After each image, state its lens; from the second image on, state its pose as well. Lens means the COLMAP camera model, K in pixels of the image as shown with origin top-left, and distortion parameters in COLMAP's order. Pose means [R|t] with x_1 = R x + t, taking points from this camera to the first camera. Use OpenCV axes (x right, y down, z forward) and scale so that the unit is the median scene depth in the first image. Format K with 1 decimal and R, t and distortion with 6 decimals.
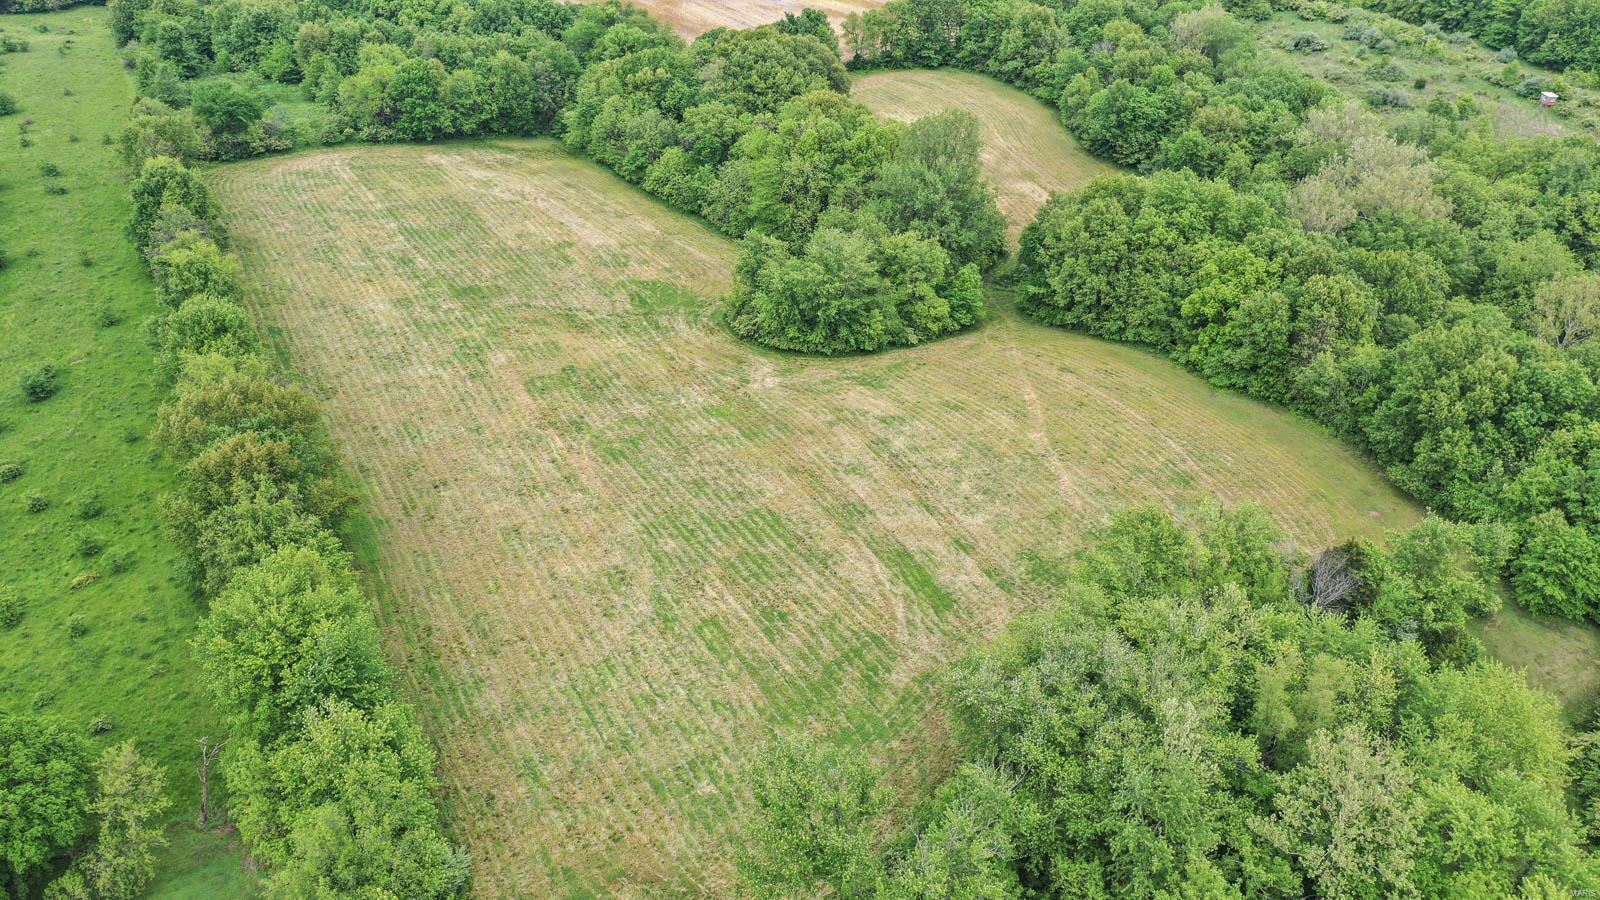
lens RADIAL K [[1310.6, 0, 801.2], [0, 1310.6, 450.3], [0, 0, 1]] dist [0.002781, 0.005845]
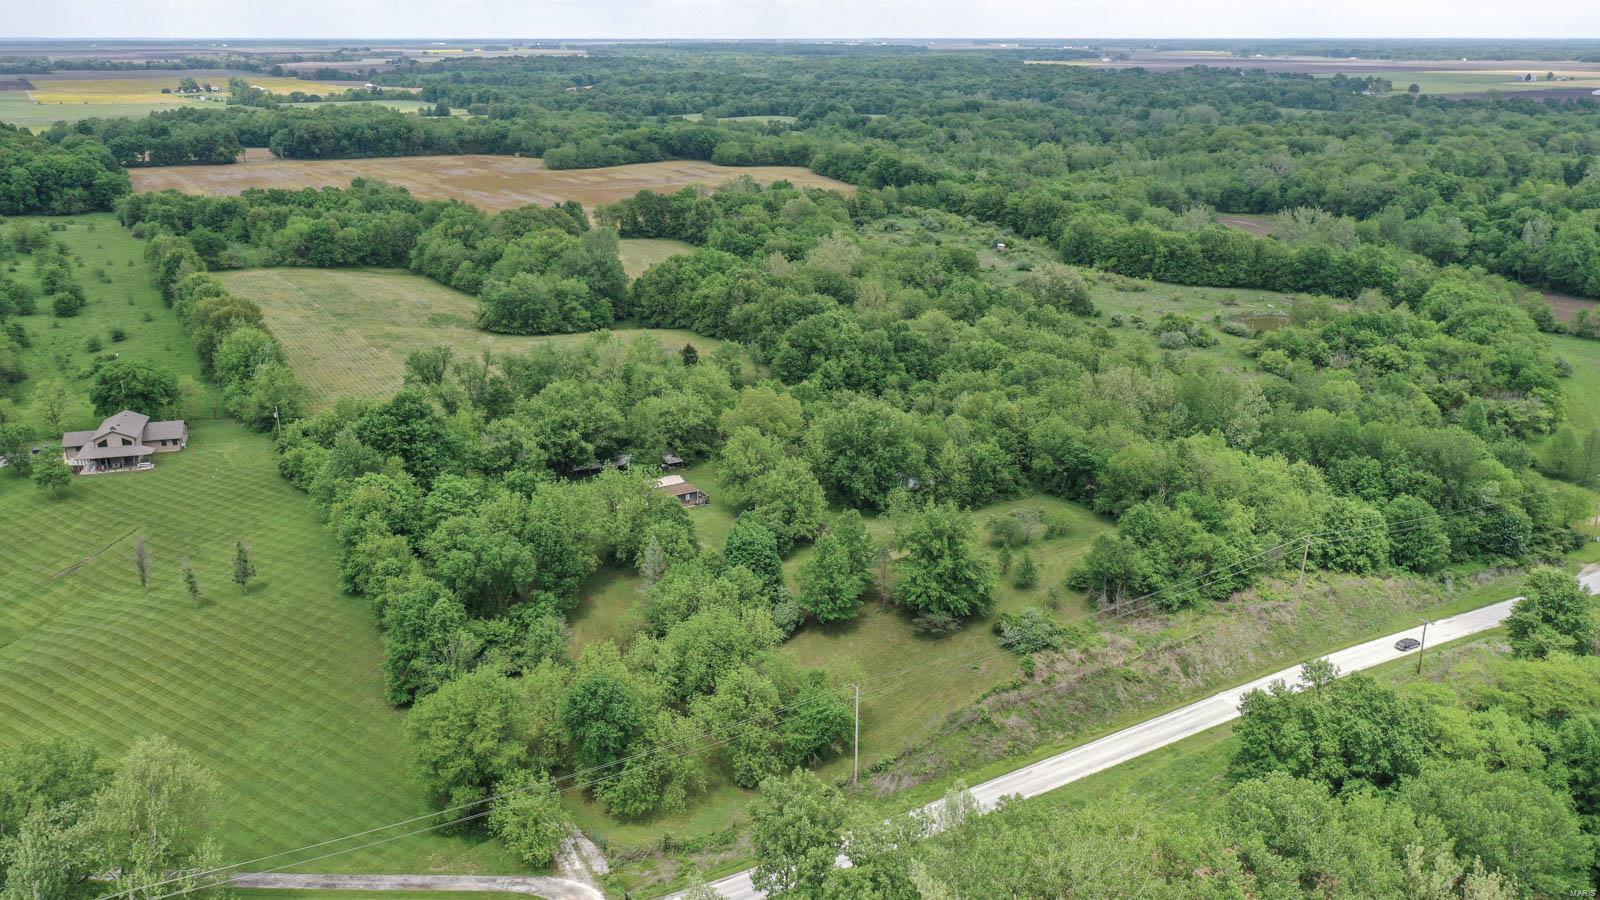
lens RADIAL K [[1310.6, 0, 799.3], [0, 1310.6, 449.2], [0, 0, 1]] dist [0.002781, 0.005845]
pose [[0.998017, -0.007588, 0.062482, 0.221618], [0.020184, 0.978861, -0.203526, 0.362203], [-0.059617, 0.204384, 0.977074, -0.654589]]
